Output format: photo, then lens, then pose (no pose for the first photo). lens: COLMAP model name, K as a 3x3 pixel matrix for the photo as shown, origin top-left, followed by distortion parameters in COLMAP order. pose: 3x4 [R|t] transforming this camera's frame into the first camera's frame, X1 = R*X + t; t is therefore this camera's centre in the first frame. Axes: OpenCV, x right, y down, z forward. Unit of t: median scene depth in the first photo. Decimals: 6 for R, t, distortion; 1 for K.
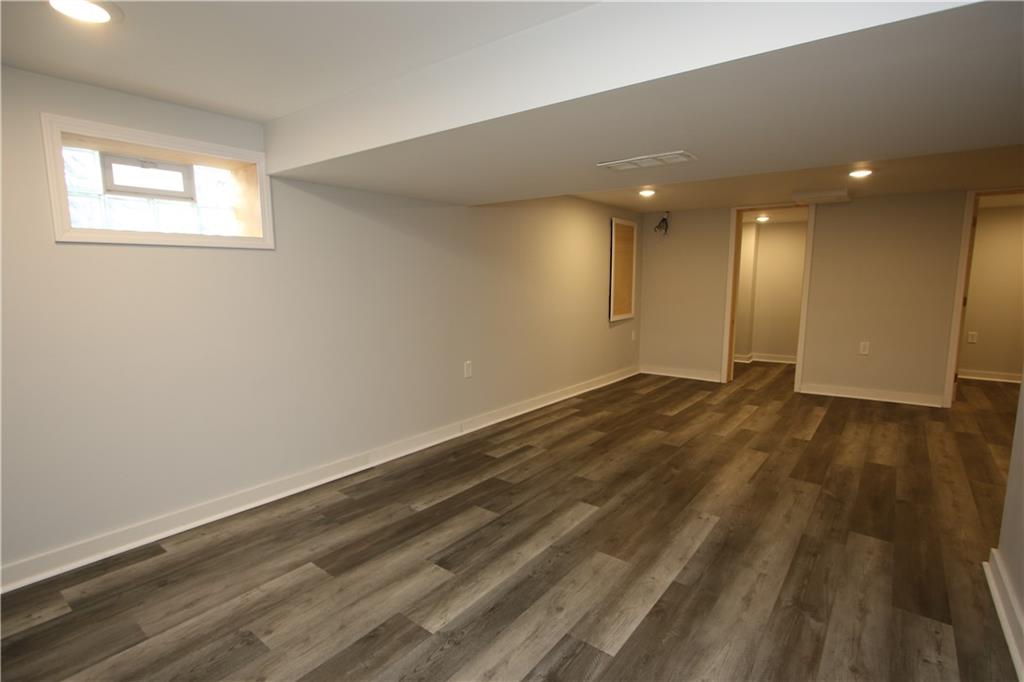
lens RADIAL K [[509.4, 0, 511.2], [0, 509.4, 343.0], [0, 0, 1]] dist [0.000747, 0.000097]
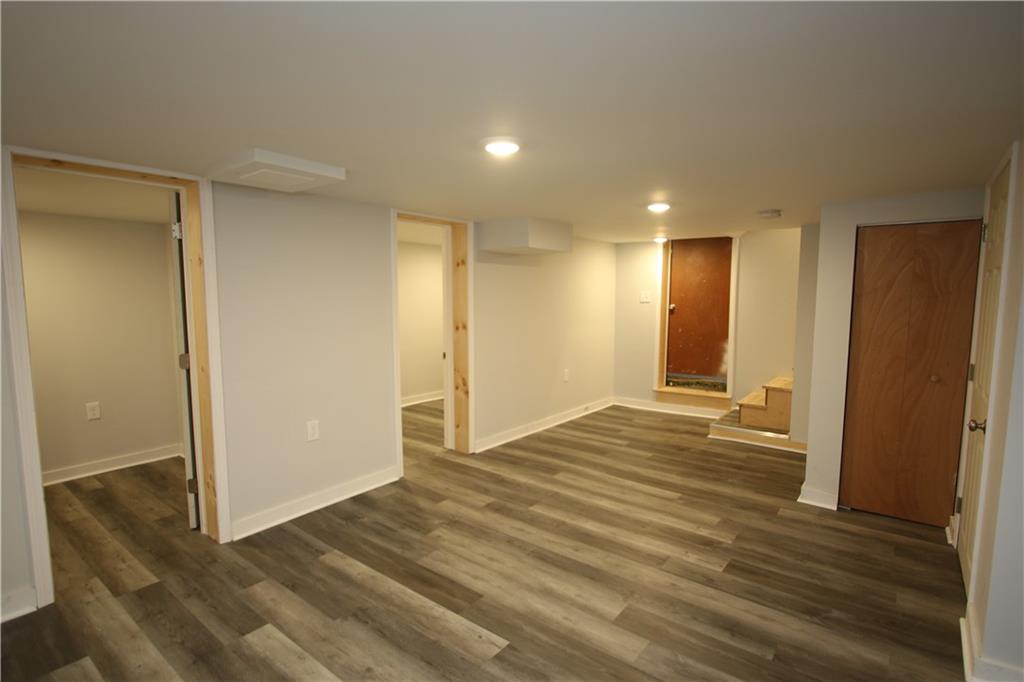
lens RADIAL K [[509.4, 0, 512.1], [0, 509.4, 344.3], [0, 0, 1]] dist [0.000747, 0.000097]
pose [[0.019225, -0.093583, 0.995426, 0.085822], [0.136223, 0.986571, 0.090119, -0.144623], [-0.990492, 0.133868, 0.031715, 0.864422]]
